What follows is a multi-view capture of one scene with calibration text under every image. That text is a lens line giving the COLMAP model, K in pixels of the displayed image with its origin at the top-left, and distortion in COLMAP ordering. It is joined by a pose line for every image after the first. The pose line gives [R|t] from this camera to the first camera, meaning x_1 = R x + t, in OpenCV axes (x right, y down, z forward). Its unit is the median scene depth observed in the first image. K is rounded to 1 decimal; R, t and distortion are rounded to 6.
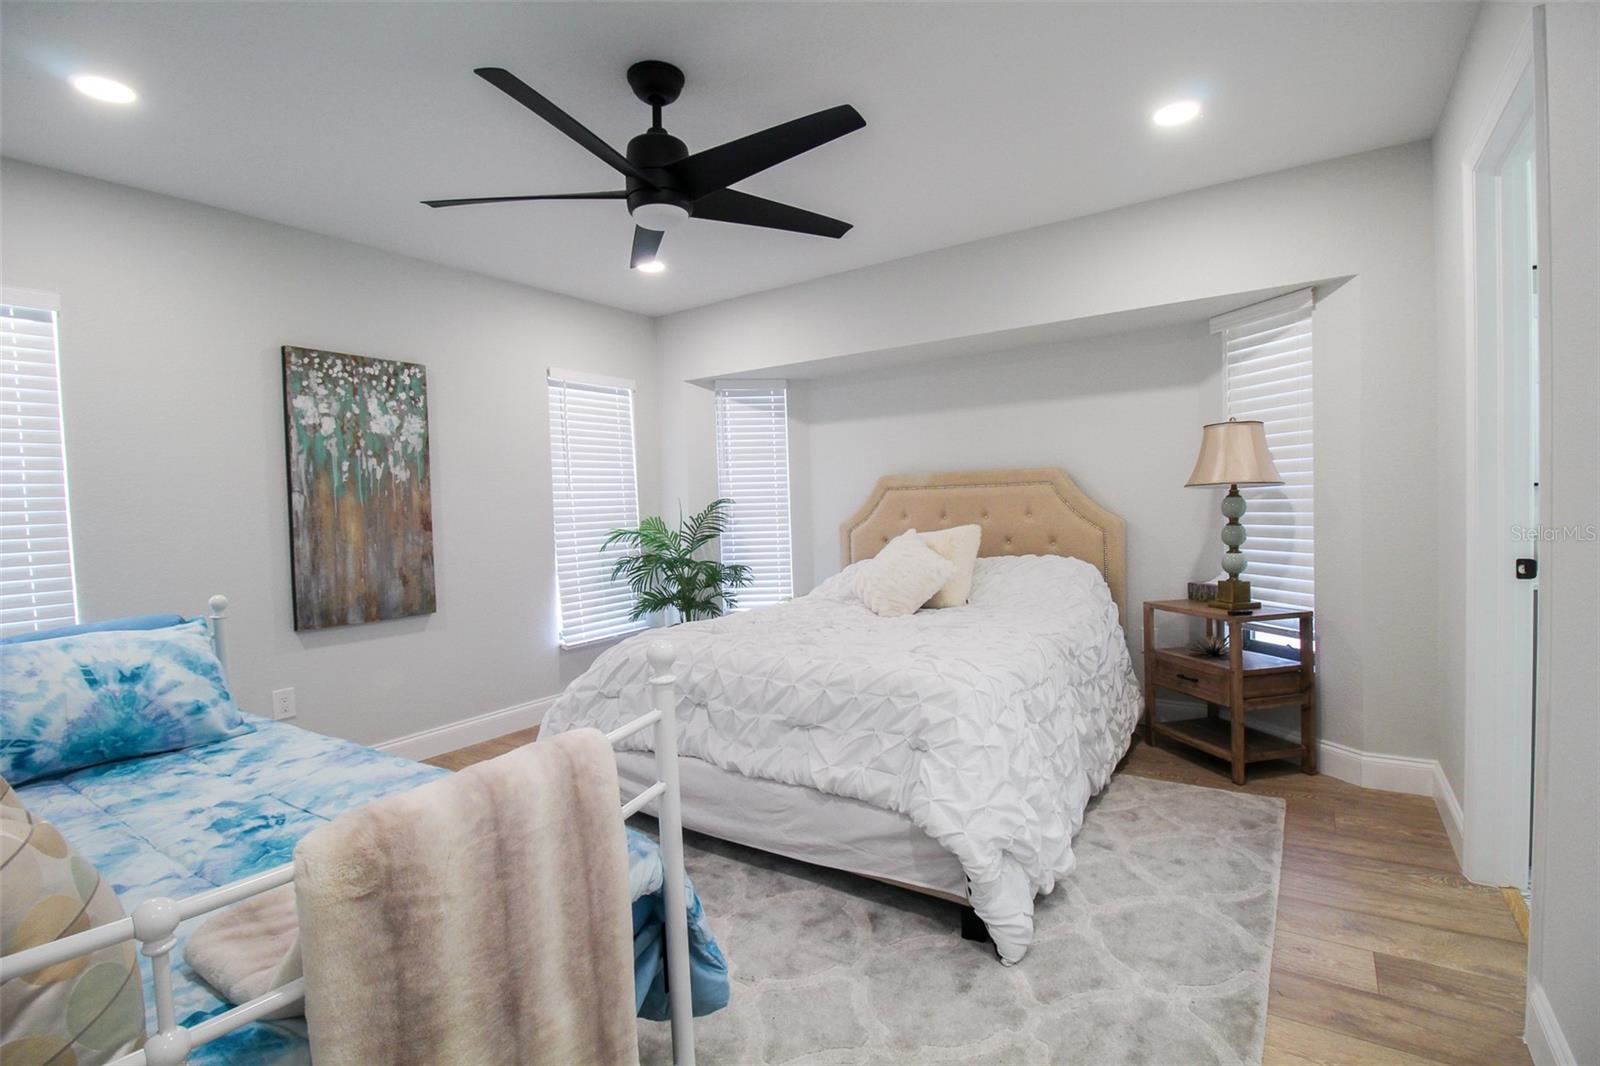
lens RADIAL K [[774.4, 0, 807.2], [0, 774.4, 529.1], [0, 0, 1]] dist [0.002268, -0.013909]
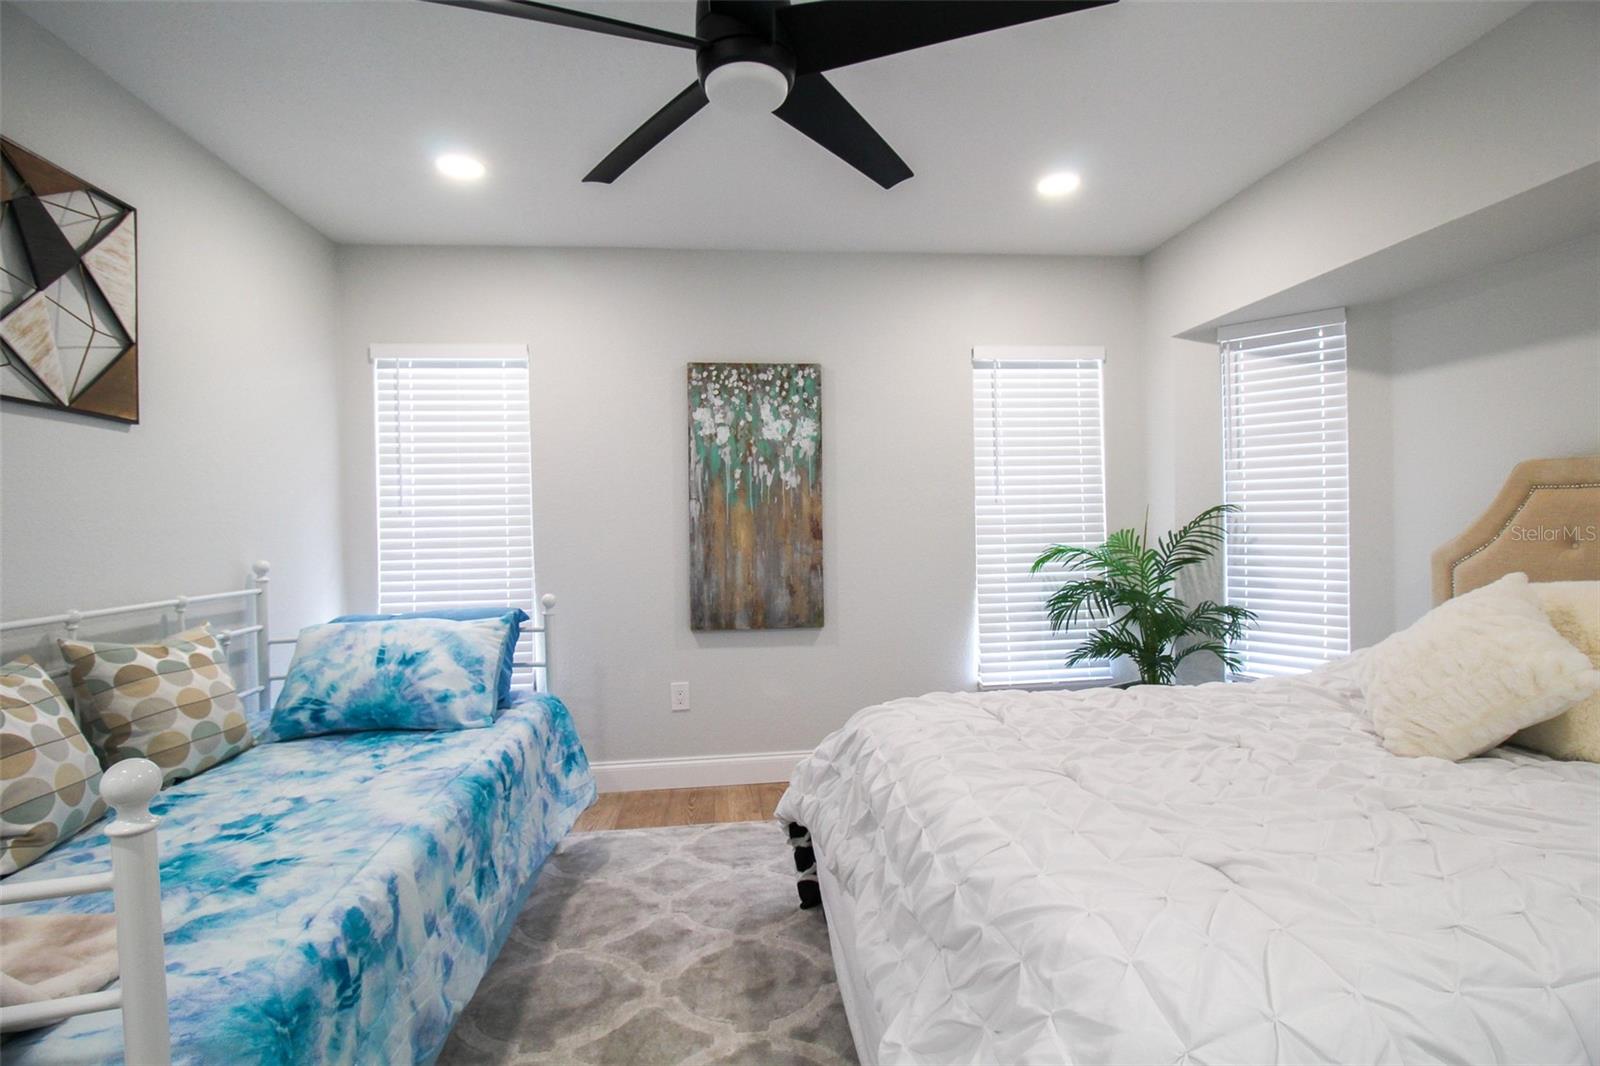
lens RADIAL K [[774.4, 0, 807.2], [0, 774.4, 529.1], [0, 0, 1]] dist [0.002268, -0.013909]
pose [[0.636785, 0.026489, -0.770586, 0.242671], [-0.026622, 0.999569, 0.012362, -0.023116], [0.770581, 0.012642, 0.637216, 0.413659]]
